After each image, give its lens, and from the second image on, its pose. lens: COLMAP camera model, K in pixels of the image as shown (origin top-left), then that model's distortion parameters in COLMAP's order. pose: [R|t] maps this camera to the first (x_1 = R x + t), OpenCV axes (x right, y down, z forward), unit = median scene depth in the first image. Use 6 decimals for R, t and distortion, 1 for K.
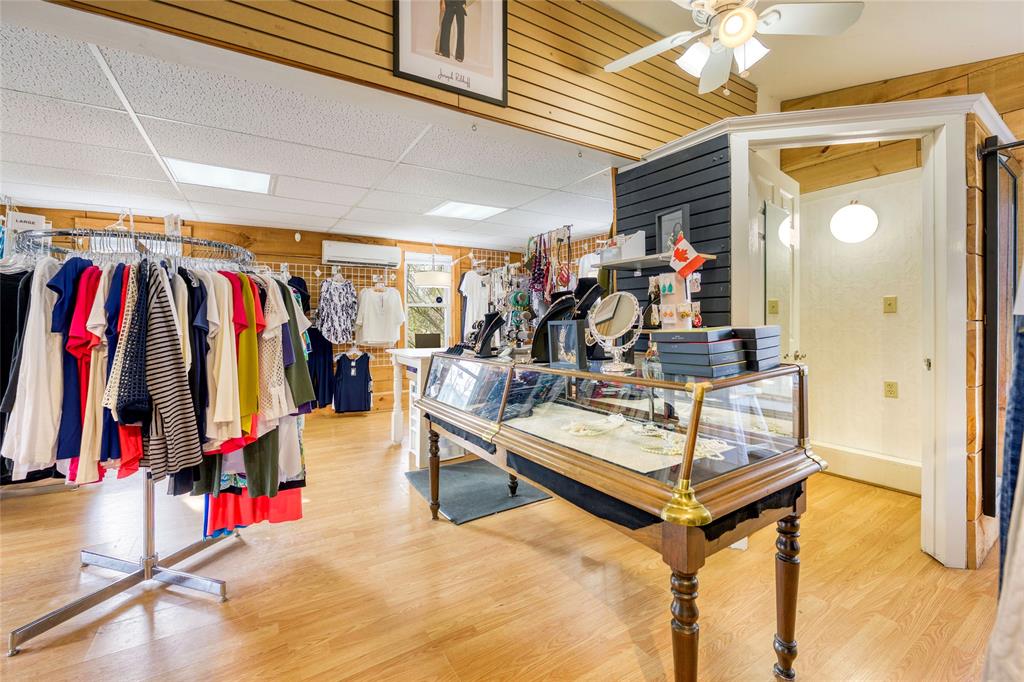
lens RADIAL K [[396.6, 0, 532.4], [0, 396.6, 322.2], [0, 0, 1]] dist [-0.010244, 0.000118]
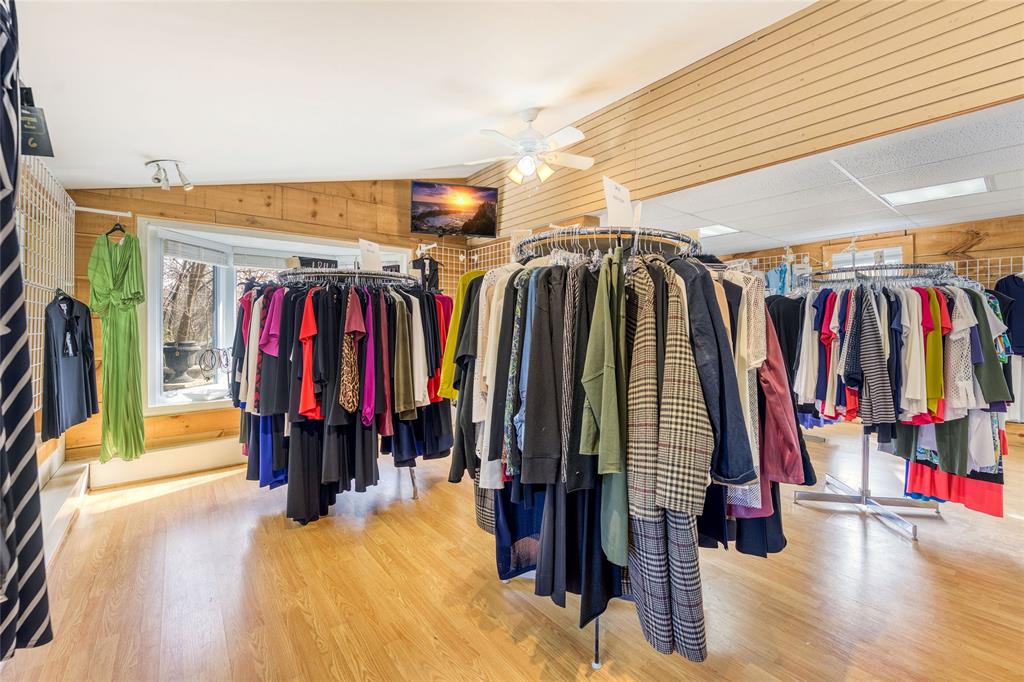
lens RADIAL K [[396.6, 0, 532.4], [0, 396.6, 322.2], [0, 0, 1]] dist [-0.010244, 0.000118]
pose [[0.074378, -0.005252, -0.997216, 0.455059], [-0.005617, 0.999968, -0.005686, 0.003203], [0.997214, 0.006024, 0.074346, -0.399420]]
